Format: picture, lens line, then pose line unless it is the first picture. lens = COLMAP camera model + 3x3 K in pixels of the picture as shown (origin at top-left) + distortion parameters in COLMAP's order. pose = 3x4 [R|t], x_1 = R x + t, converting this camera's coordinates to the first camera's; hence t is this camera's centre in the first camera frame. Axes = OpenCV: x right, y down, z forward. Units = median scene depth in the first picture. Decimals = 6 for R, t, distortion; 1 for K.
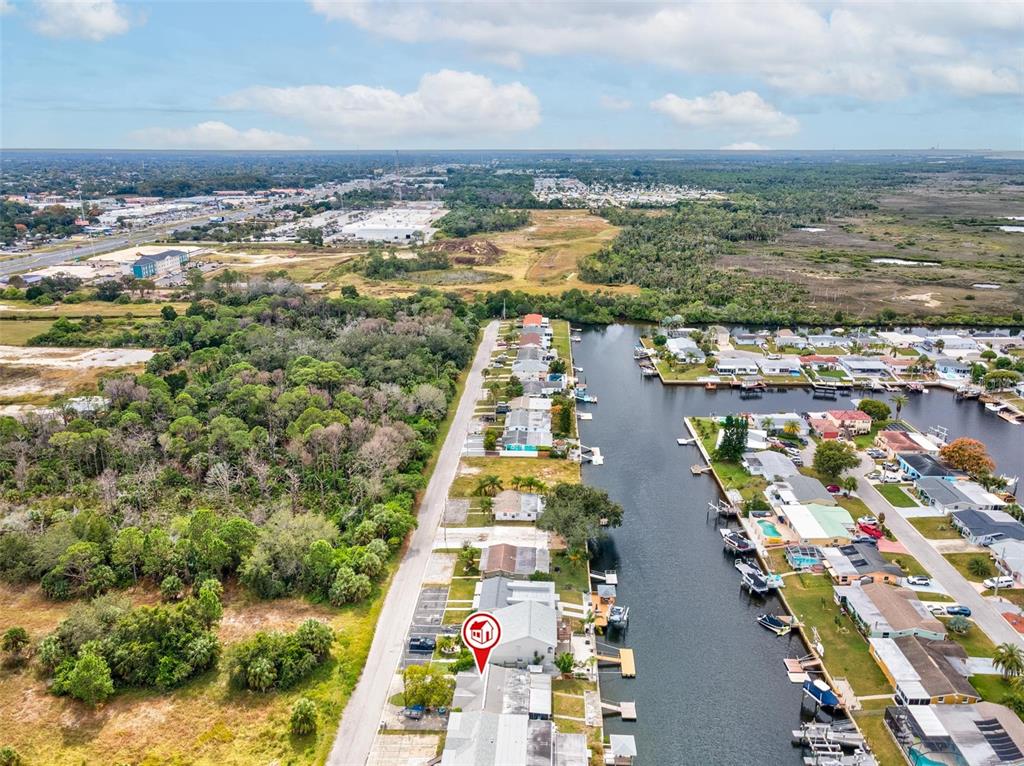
lens RADIAL K [[771.8, 0, 512.0], [0, 771.8, 383.0], [0, 0, 1]] dist [-0.010112, 0.050102]
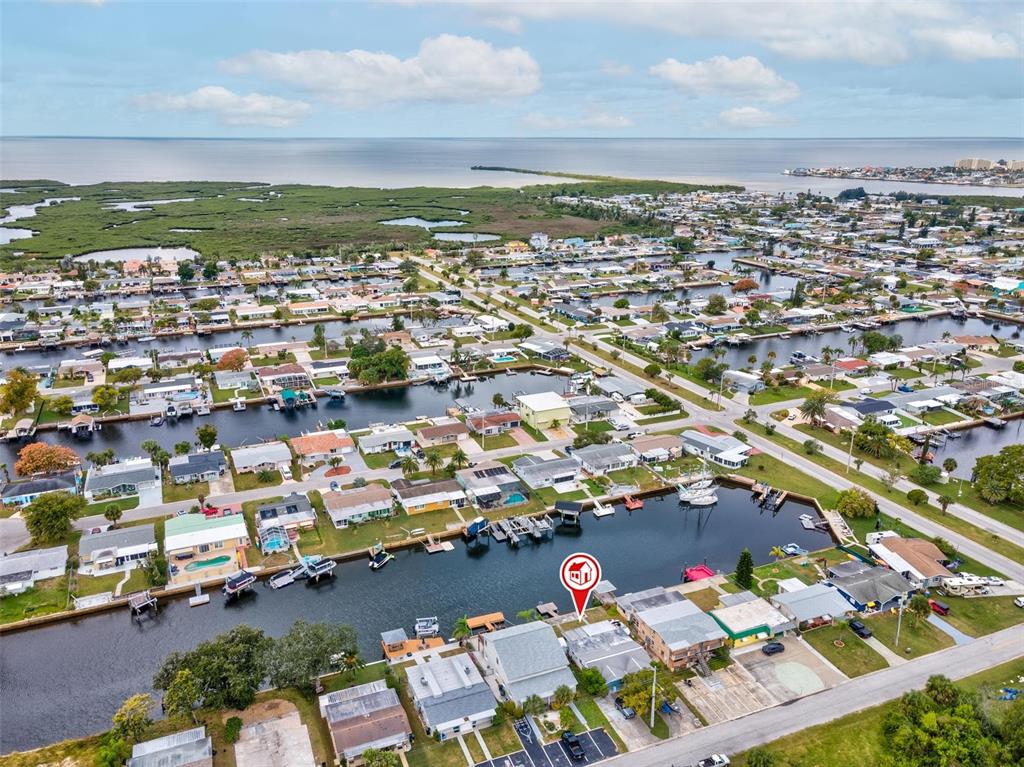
lens RADIAL K [[771.8, 0, 512.0], [0, 771.8, 383.5], [0, 0, 1]] dist [-0.010112, 0.050102]
pose [[-0.437003, -0.277582, 0.855556, -0.309798], [0.259190, 0.871979, 0.415300, -0.160001], [-0.861307, 0.403238, -0.309110, 0.529135]]
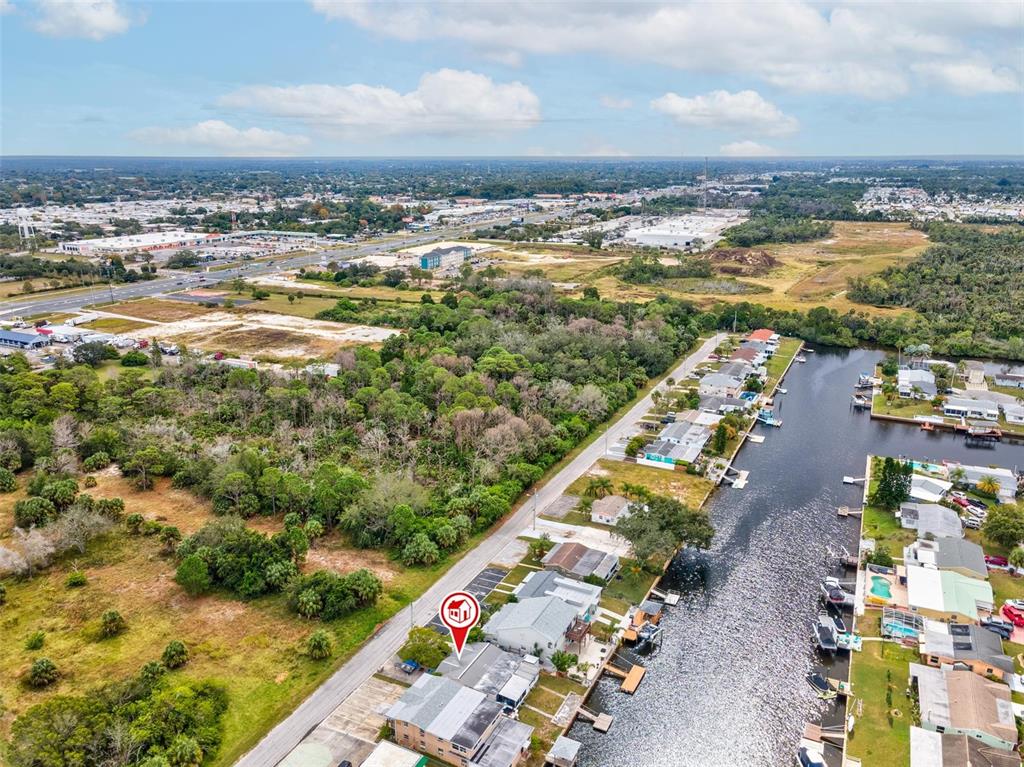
lens RADIAL K [[771.8, 0, 512.0], [0, 771.8, 383.5], [0, 0, 1]] dist [-0.010112, 0.050102]
pose [[0.915529, 0.114269, -0.385681, 0.155981], [-0.117016, 0.992994, 0.016431, -0.003764], [0.384856, 0.030088, 0.922486, 0.012499]]
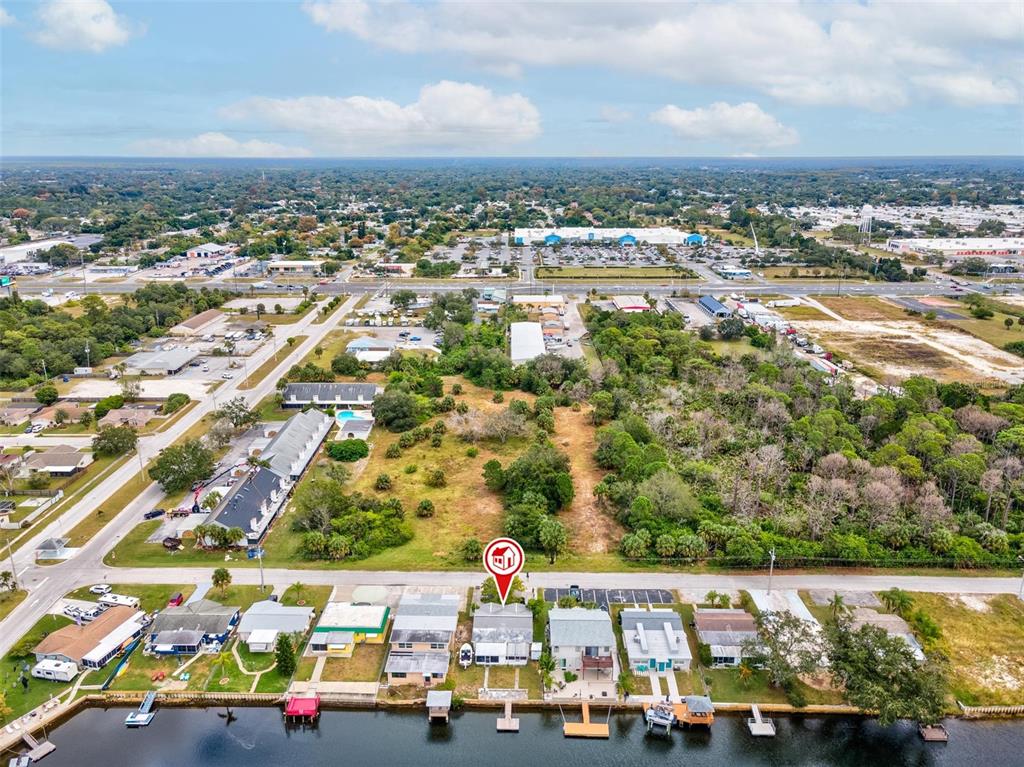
lens RADIAL K [[771.8, 0, 512.0], [0, 771.8, 383.5], [0, 0, 1]] dist [-0.010112, 0.050102]
pose [[0.024163, 0.279815, -0.959750, 0.405502], [-0.285239, 0.922053, 0.261643, -0.098628], [0.958152, 0.267436, 0.102093, 0.327764]]
